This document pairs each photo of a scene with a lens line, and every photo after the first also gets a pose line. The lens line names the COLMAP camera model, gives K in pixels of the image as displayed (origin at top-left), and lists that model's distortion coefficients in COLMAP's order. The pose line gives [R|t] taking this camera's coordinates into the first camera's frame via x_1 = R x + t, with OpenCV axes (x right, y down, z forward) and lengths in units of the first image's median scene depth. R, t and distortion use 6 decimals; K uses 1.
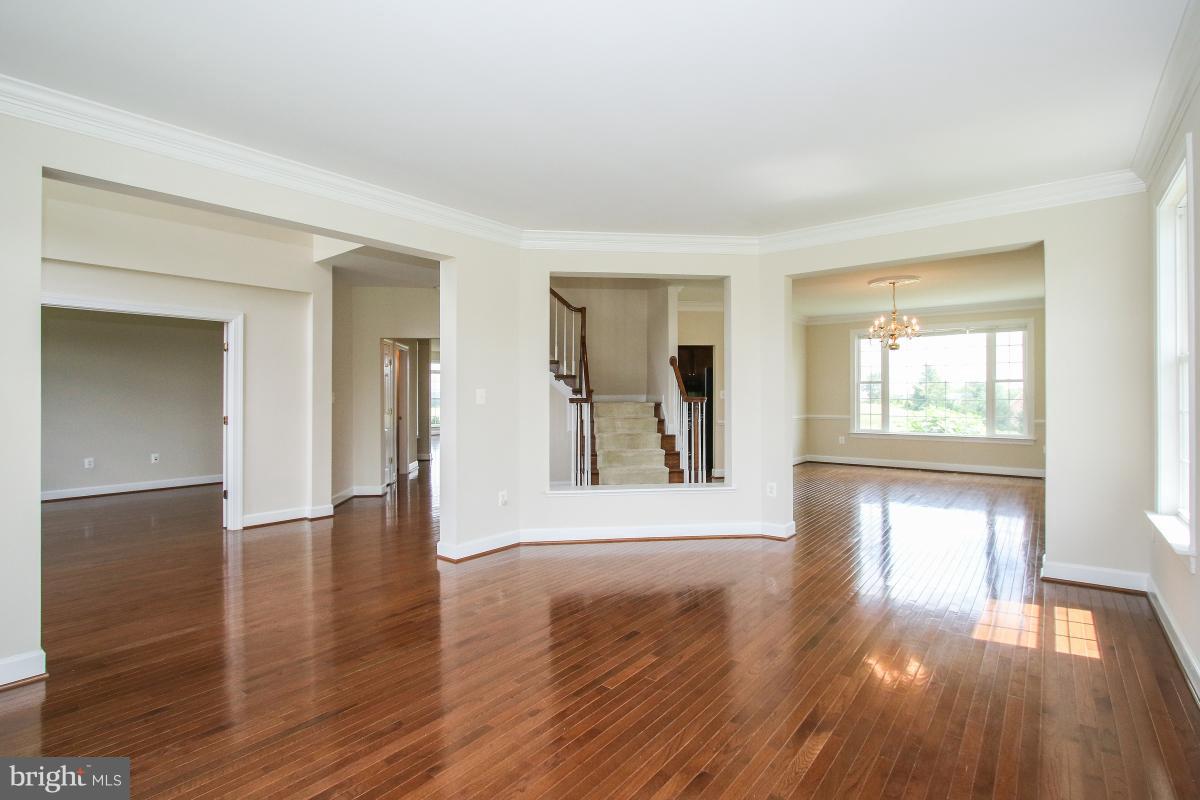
lens RADIAL K [[559.4, 0, 597.2], [0, 559.4, 394.4], [0, 0, 1]] dist [-0.013732, -0.000627]
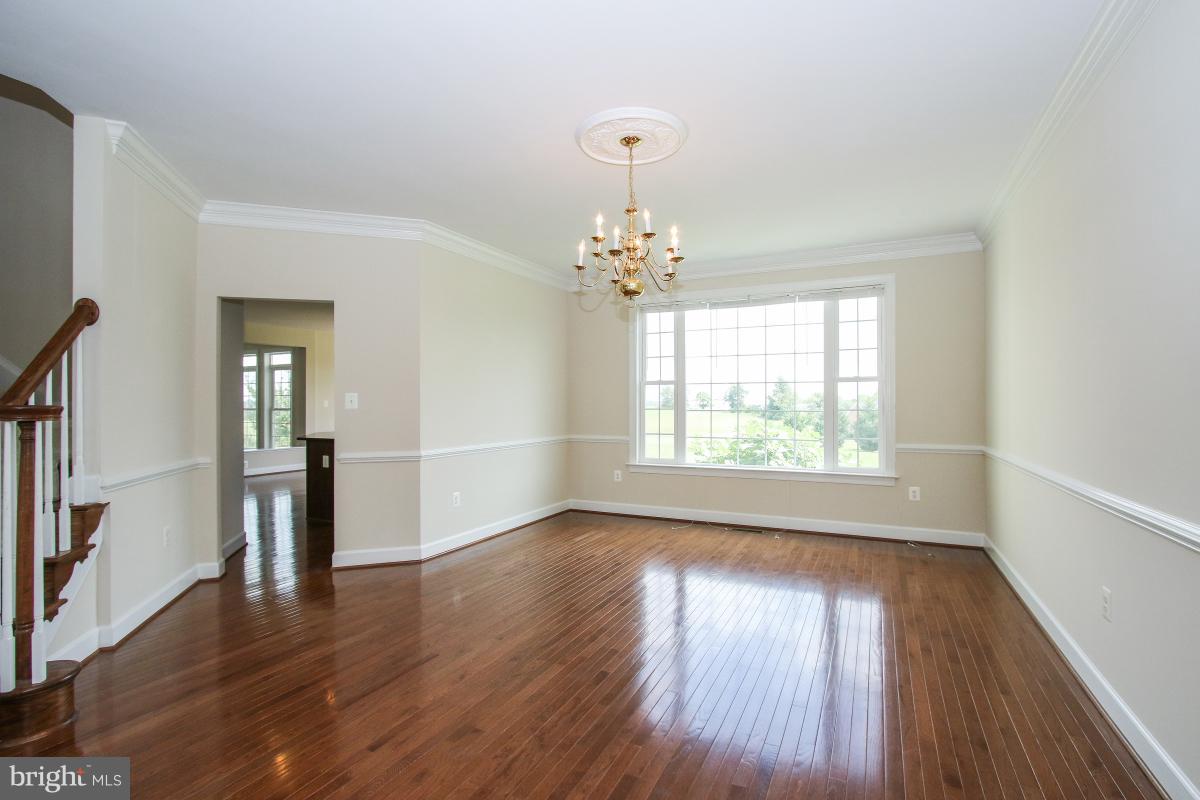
lens RADIAL K [[559.4, 0, 602.1], [0, 559.4, 404.1], [0, 0, 1]] dist [-0.013732, -0.000627]
pose [[0.974429, 0.000157, 0.224697, 0.292829], [0.000093, 0.999999, -0.001103, 0.002813], [-0.224697, 0.001095, 0.974428, 0.412115]]
